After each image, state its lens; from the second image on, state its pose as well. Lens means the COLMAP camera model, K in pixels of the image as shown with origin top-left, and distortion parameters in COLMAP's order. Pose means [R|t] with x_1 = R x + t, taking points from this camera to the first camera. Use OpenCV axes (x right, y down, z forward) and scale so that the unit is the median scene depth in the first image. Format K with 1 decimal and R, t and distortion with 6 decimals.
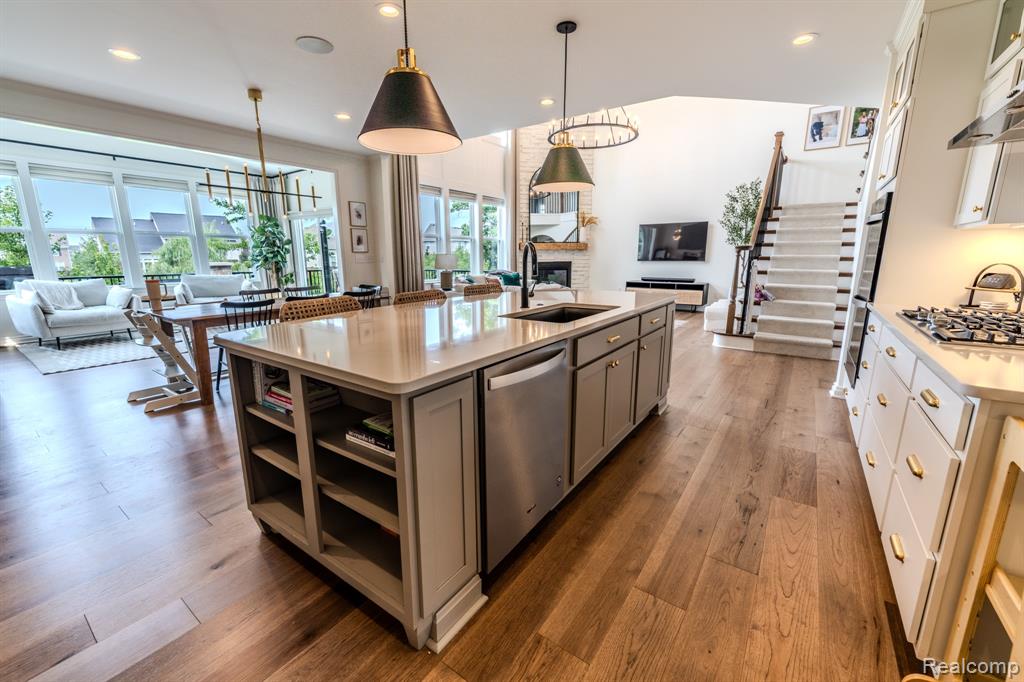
lens RADIAL K [[422.2, 0, 505.3], [0, 422.2, 344.7], [0, 0, 1]] dist [-0.001866, -0.000231]
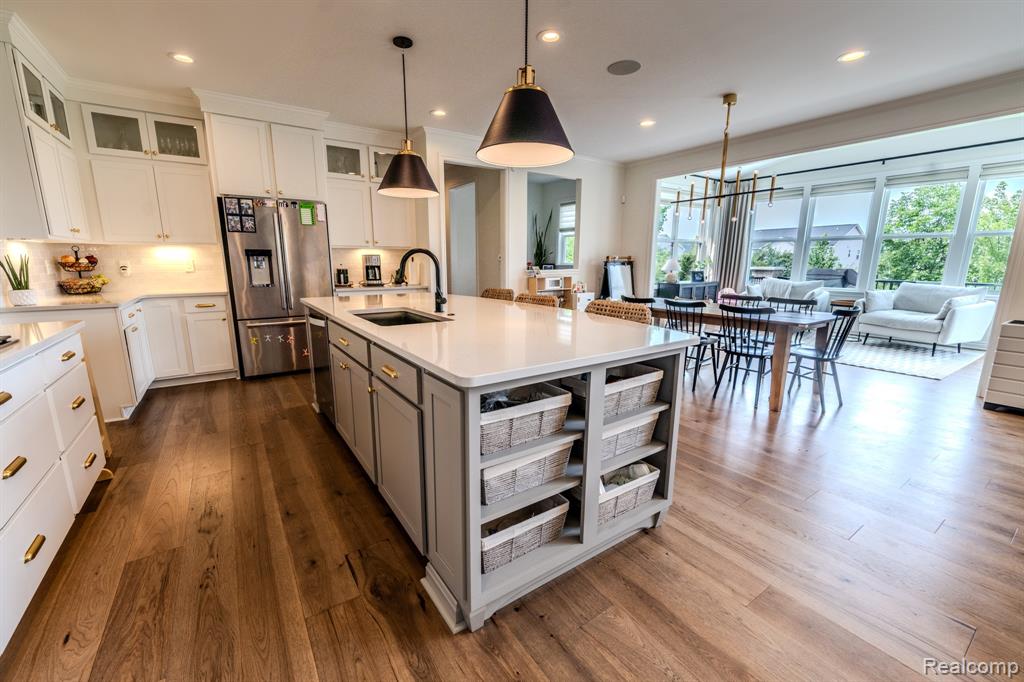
lens RADIAL K [[422.2, 0, 510.6], [0, 422.2, 343.7], [0, 0, 1]] dist [-0.001866, -0.000231]
pose [[-0.351965, 0.189486, -0.916633, 0.926923], [-0.201142, 0.941105, 0.271779, -0.325047], [0.914146, 0.280030, -0.293123, 1.464310]]
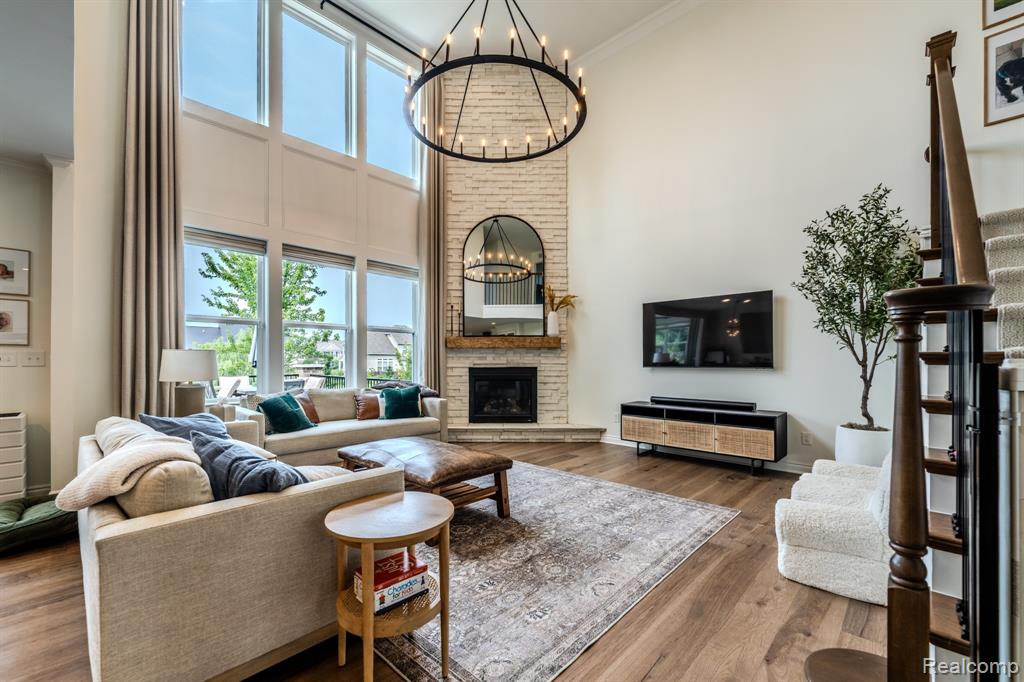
lens RADIAL K [[422.2, 0, 508.9], [0, 422.2, 357.1], [0, 0, 1]] dist [-0.001866, -0.000231]
pose [[0.987913, 0.001862, -0.154997, 0.223887], [-0.035158, 0.976560, -0.212353, -0.087094], [0.150968, 0.215236, 0.964822, 0.436762]]
